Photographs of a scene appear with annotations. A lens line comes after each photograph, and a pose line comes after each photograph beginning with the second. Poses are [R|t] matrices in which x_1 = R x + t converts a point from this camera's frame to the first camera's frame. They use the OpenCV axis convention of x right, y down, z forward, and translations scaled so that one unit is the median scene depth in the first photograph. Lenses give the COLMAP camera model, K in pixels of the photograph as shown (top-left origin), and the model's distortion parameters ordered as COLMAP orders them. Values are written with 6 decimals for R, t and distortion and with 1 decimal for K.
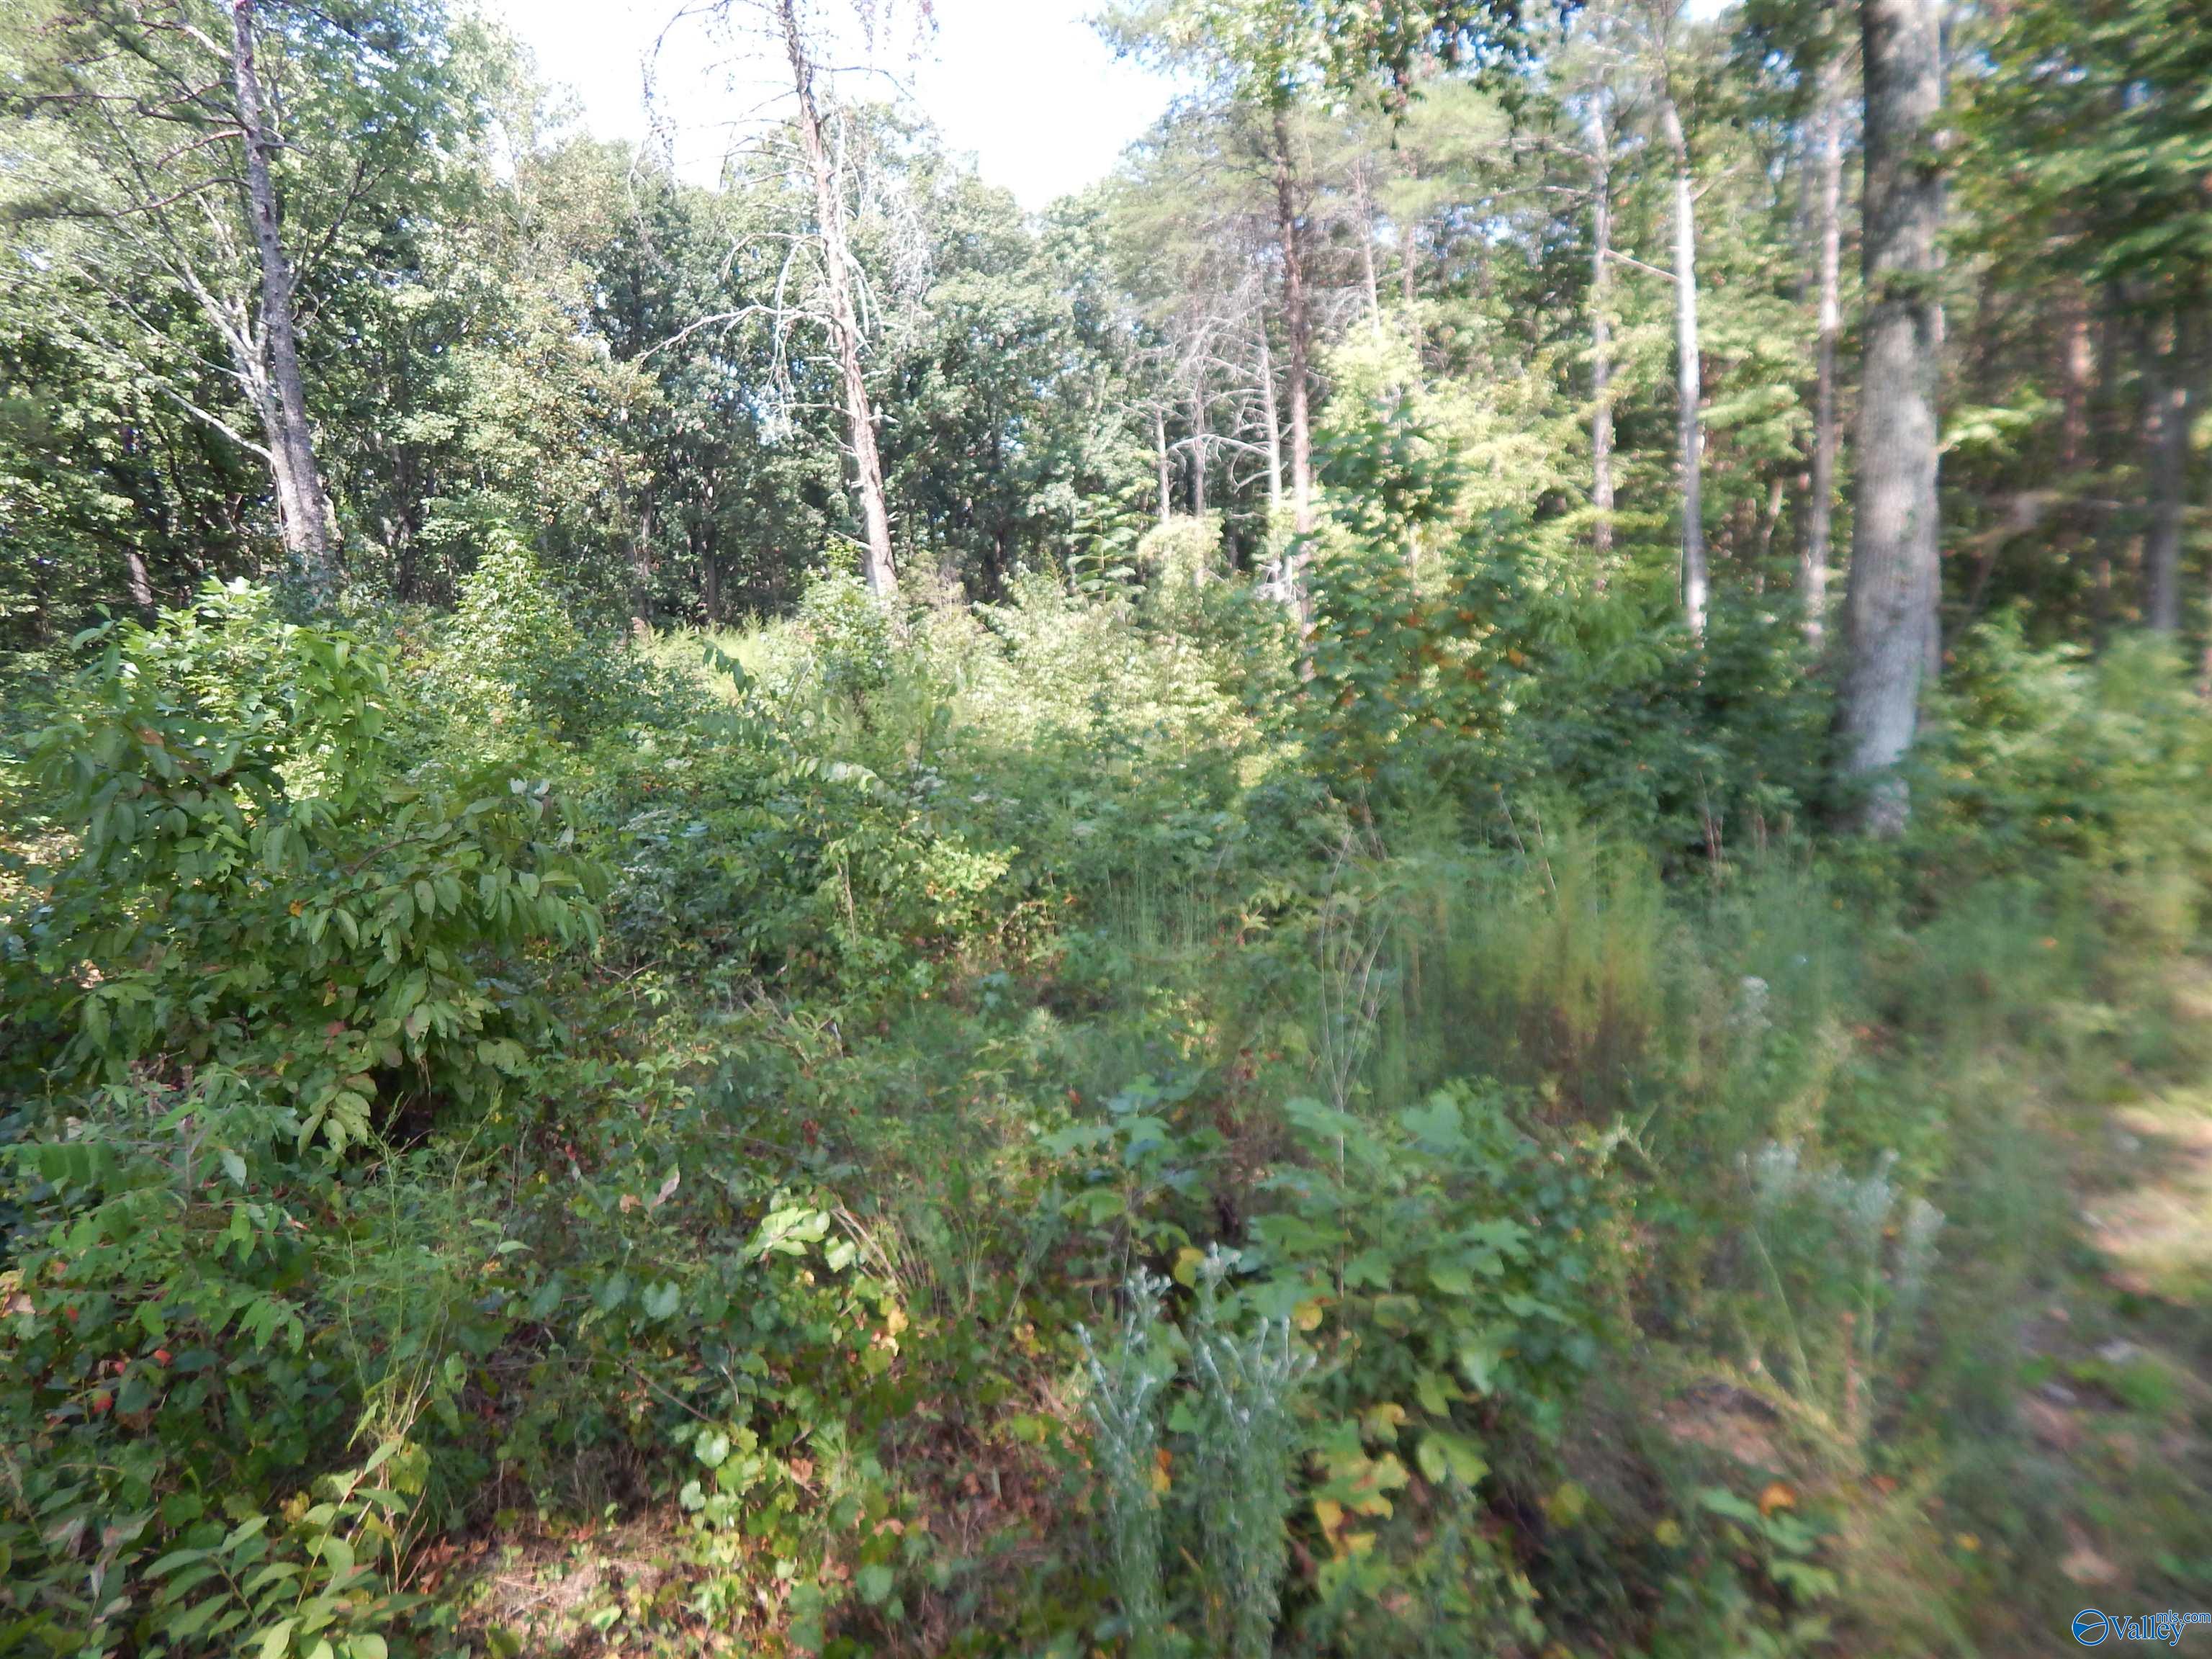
lens RADIAL K [[1410.8, 0, 1106.0], [0, 1410.8, 829.5], [0, 0, 1]] dist [-0.016732, -0.002495]
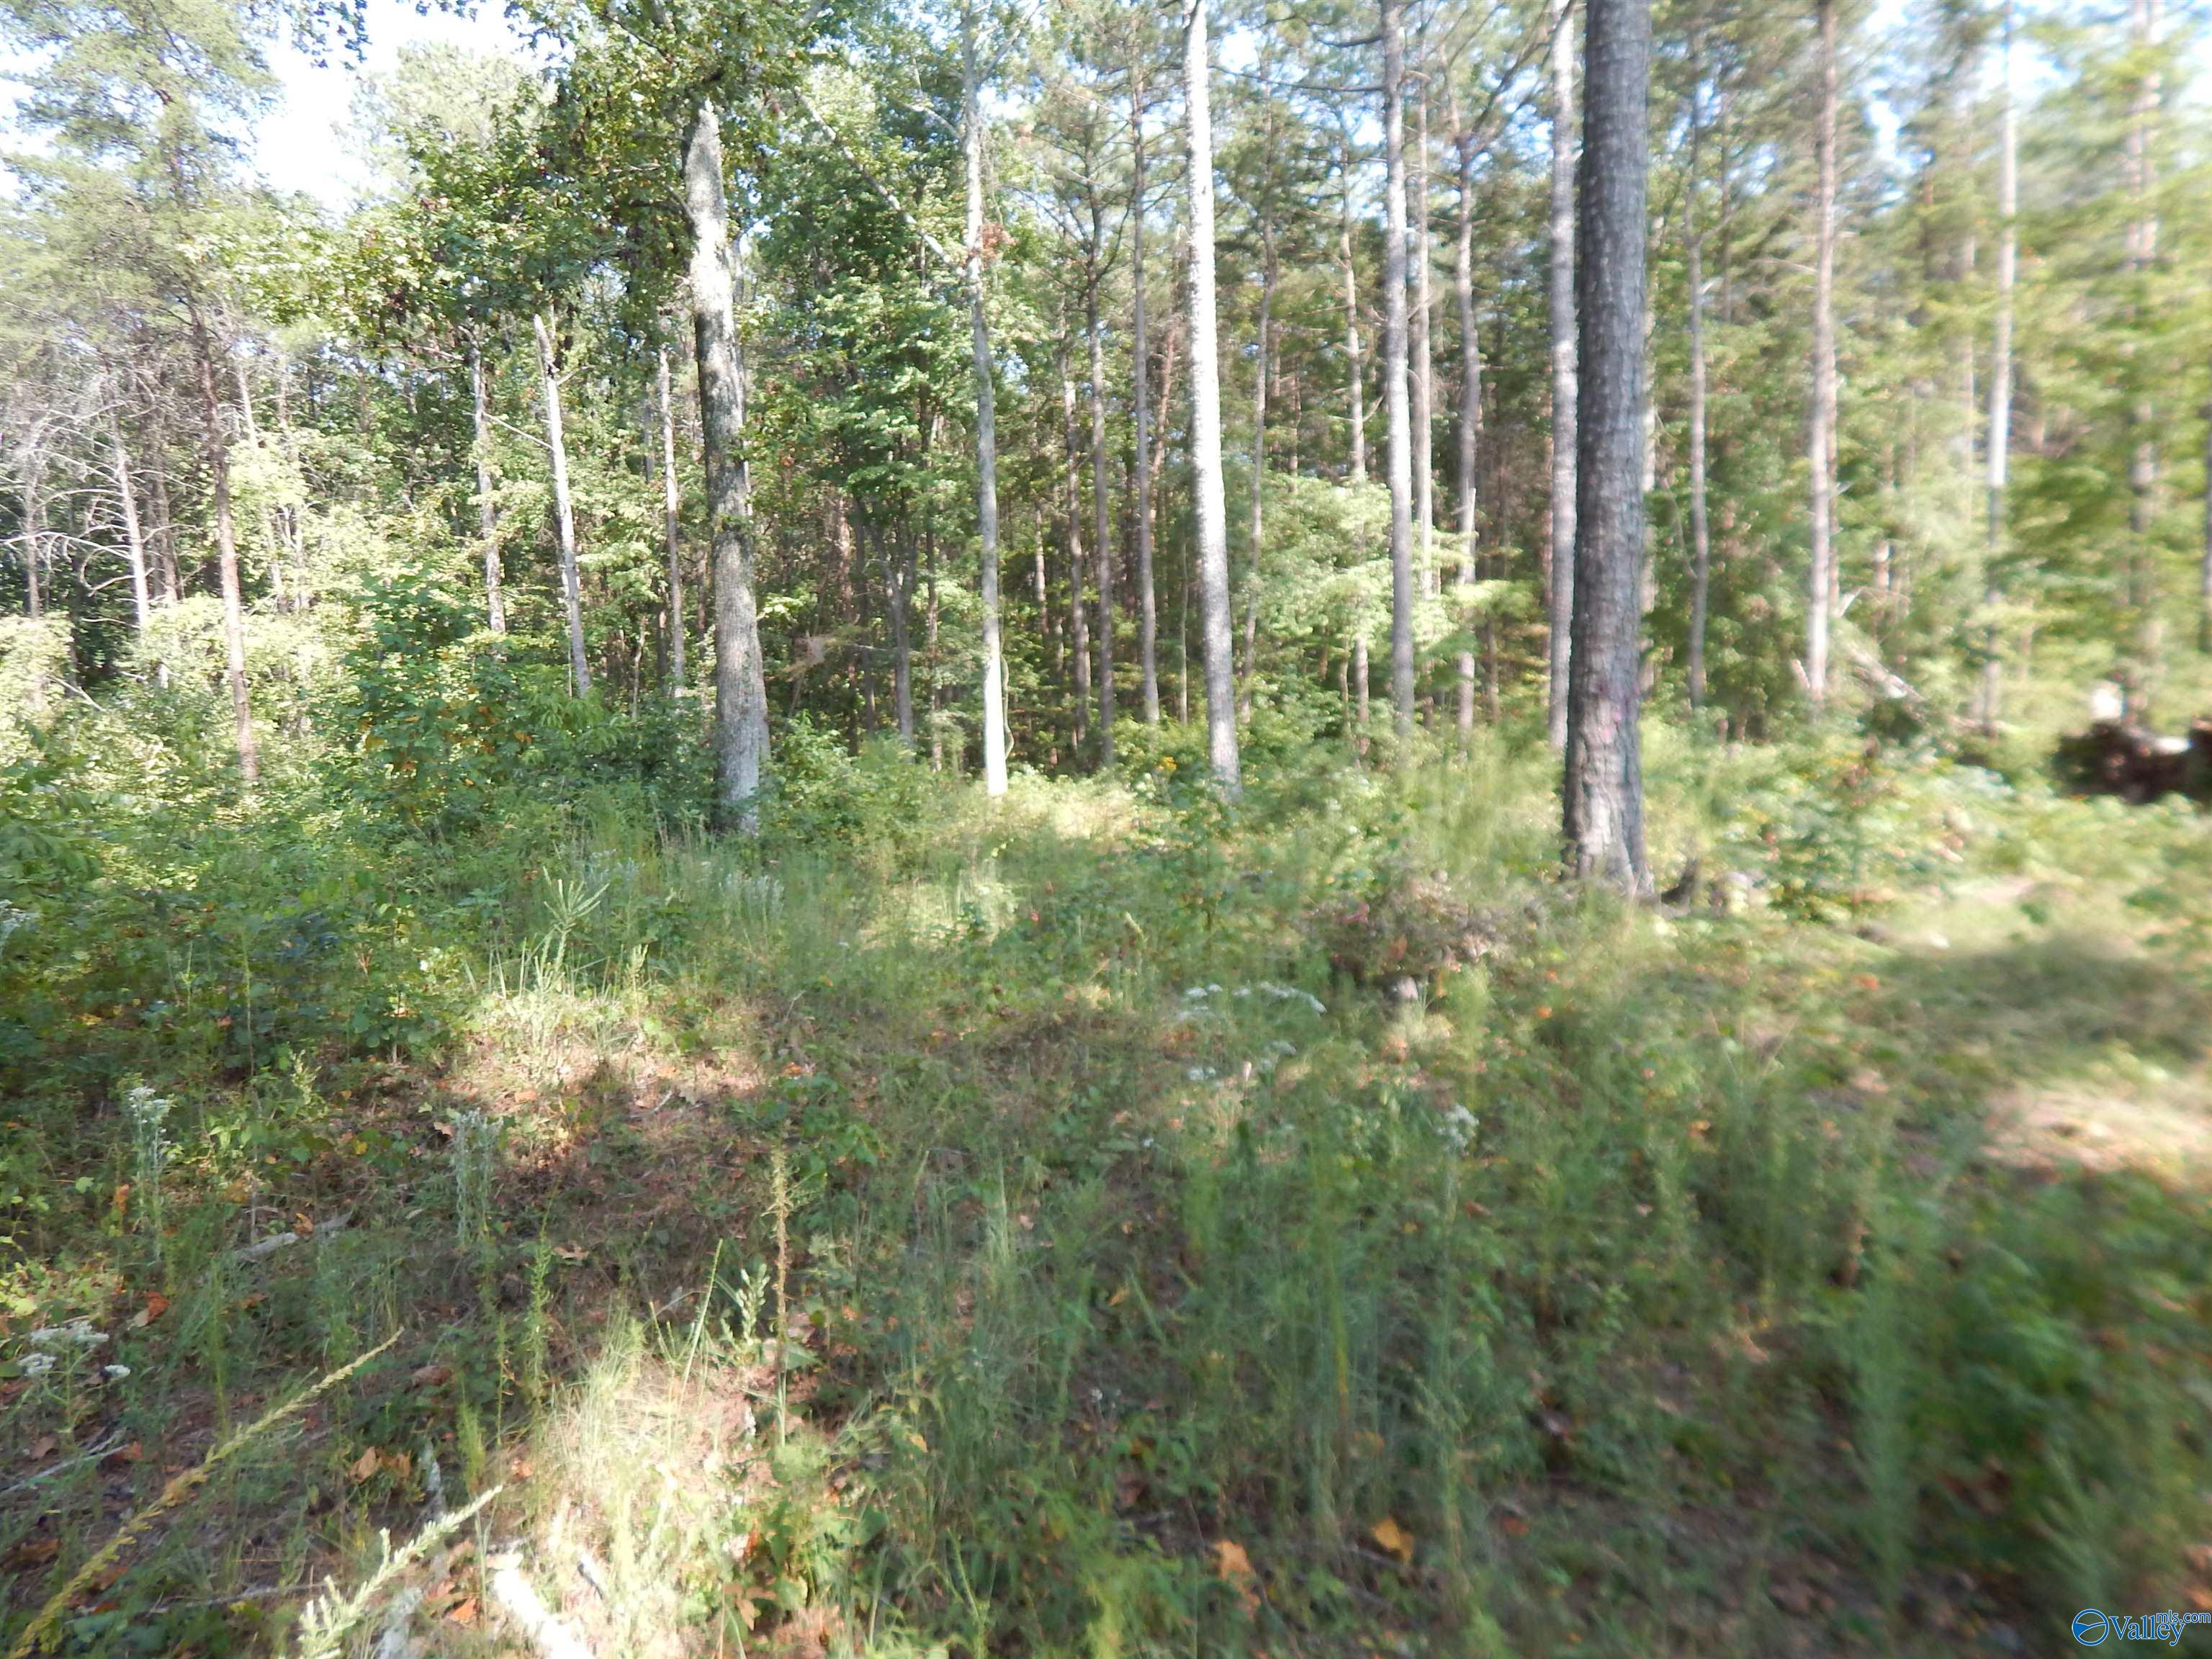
lens RADIAL K [[1410.8, 0, 1106.0], [0, 1410.8, 829.5], [0, 0, 1]] dist [-0.016732, -0.002495]
pose [[0.721316, -0.045573, 0.691105, -0.090975], [0.102701, 0.993840, -0.041655, 0.030846], [-0.684950, 0.101023, 0.721553, -0.153525]]
